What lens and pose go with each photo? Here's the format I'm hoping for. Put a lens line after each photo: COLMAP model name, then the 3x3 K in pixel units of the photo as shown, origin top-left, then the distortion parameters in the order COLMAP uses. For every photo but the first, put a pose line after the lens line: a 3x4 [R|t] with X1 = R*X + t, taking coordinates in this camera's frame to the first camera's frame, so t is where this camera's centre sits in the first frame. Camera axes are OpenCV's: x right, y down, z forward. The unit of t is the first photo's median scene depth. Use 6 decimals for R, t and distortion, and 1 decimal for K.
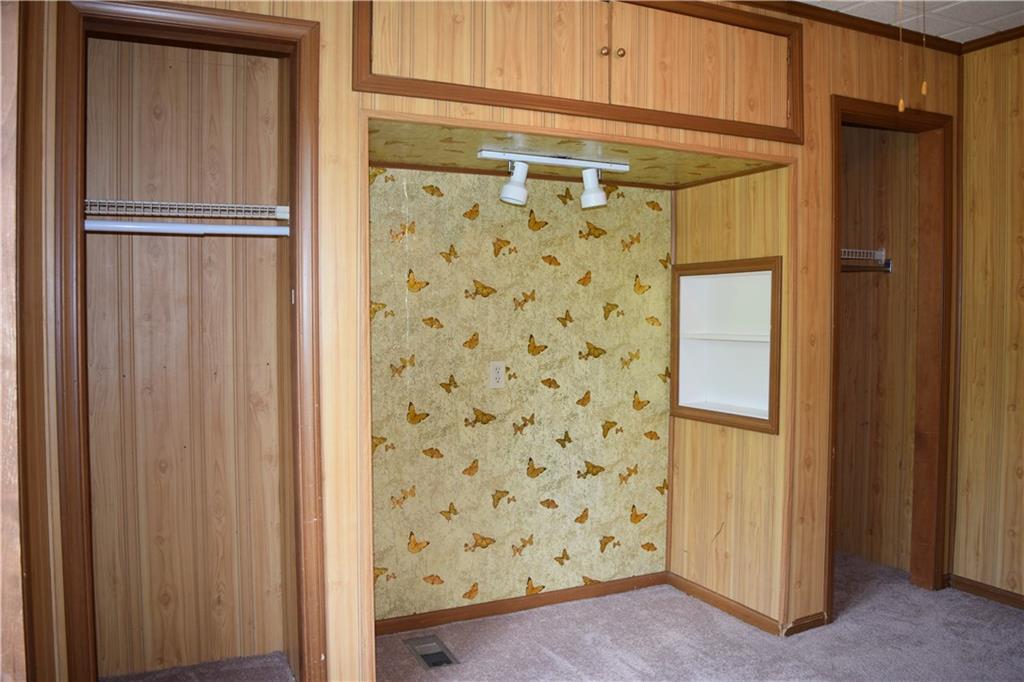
lens RADIAL K [[807.0, 0, 512.0], [0, 807.0, 341.0], [0, 0, 1]] dist [-0.095996, 0.023756]
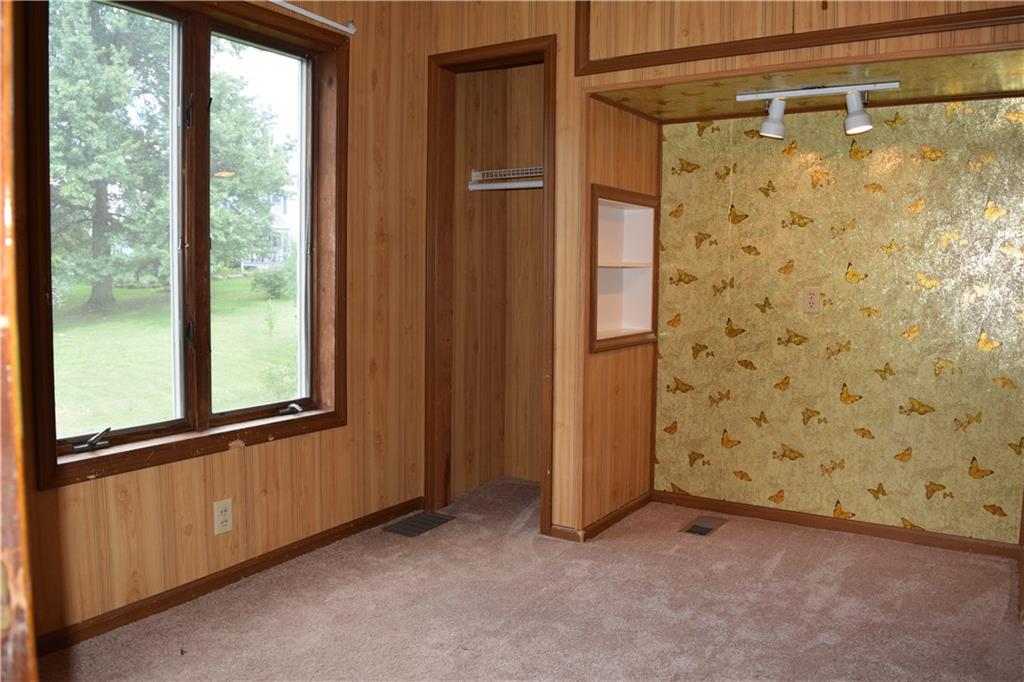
lens RADIAL K [[807.0, 0, 512.0], [0, 807.0, 341.0], [0, 0, 1]] dist [-0.095996, 0.023756]
pose [[0.522357, 0.077858, -0.849165, 0.699962], [-0.044221, 0.996956, 0.064207, 0.047822], [0.851579, 0.004012, 0.524210, 0.118138]]
